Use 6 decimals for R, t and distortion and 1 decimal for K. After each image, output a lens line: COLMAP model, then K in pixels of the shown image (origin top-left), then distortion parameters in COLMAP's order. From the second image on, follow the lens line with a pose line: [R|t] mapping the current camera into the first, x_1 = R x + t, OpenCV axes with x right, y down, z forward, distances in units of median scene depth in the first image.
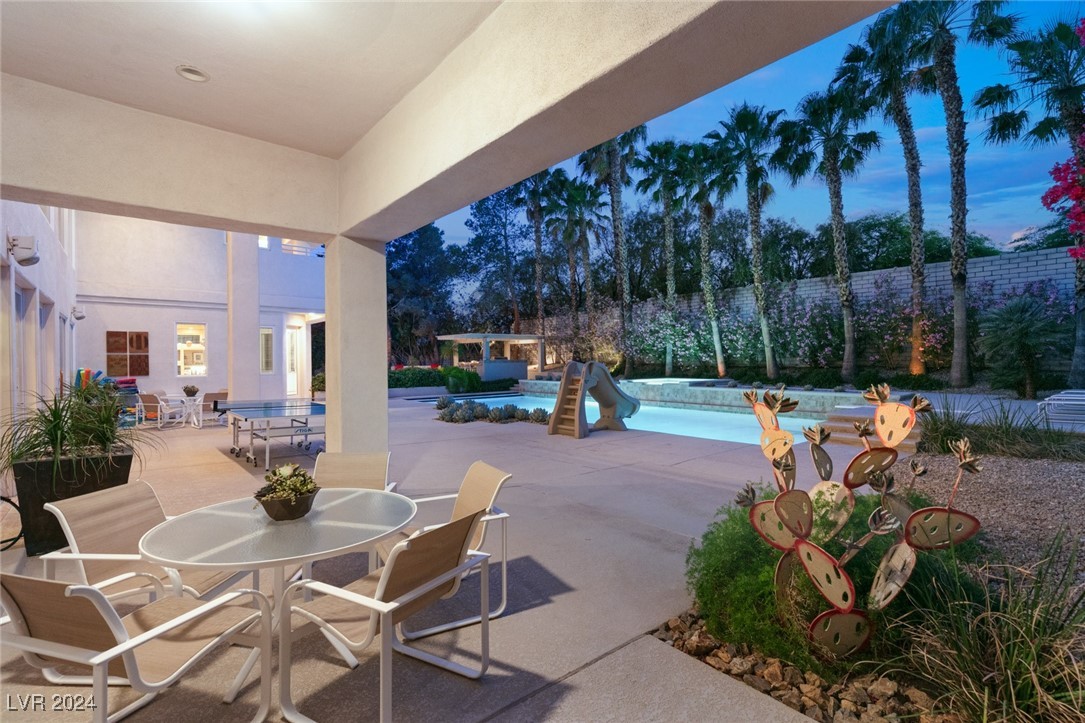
lens RADIAL K [[502.9, 0, 542.5], [0, 502.9, 361.5], [0, 0, 1]] dist [-0.000319, -0.000237]
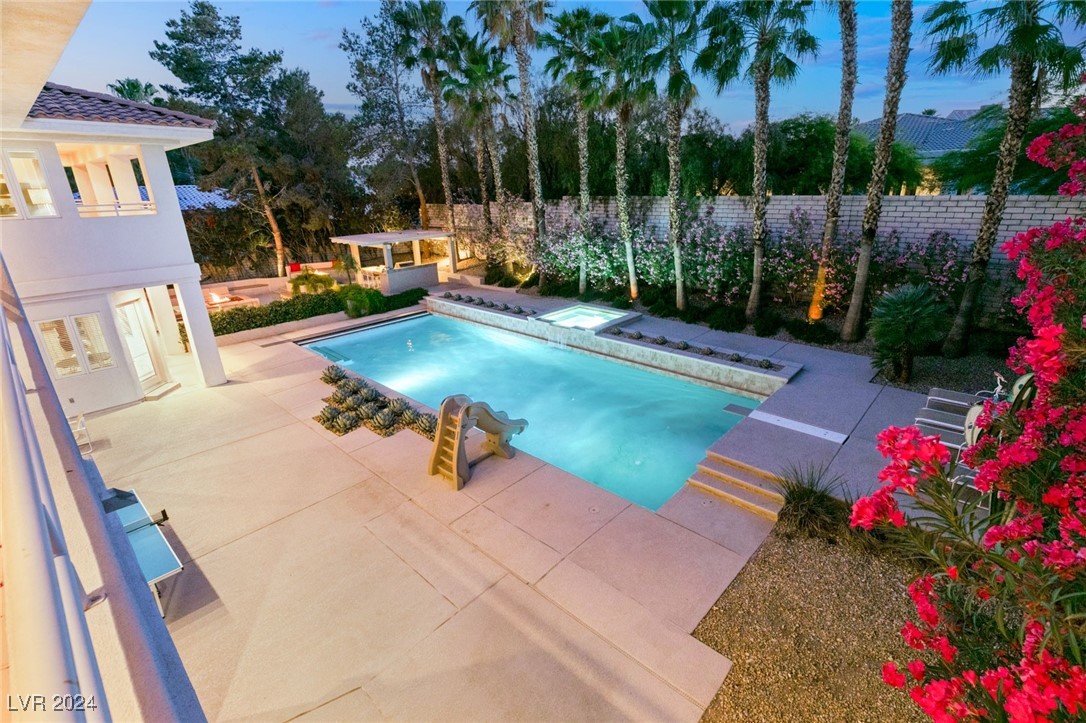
lens RADIAL K [[497.8, 0, 547.9], [0, 497.8, 350.1], [0, 0, 1]] dist [0.003058, -0.000522]
pose [[0.990908, -0.064087, 0.118296, 0.072082], [0.021912, 0.944396, 0.328079, -0.198454], [-0.132744, -0.322504, 0.937214, 0.089070]]
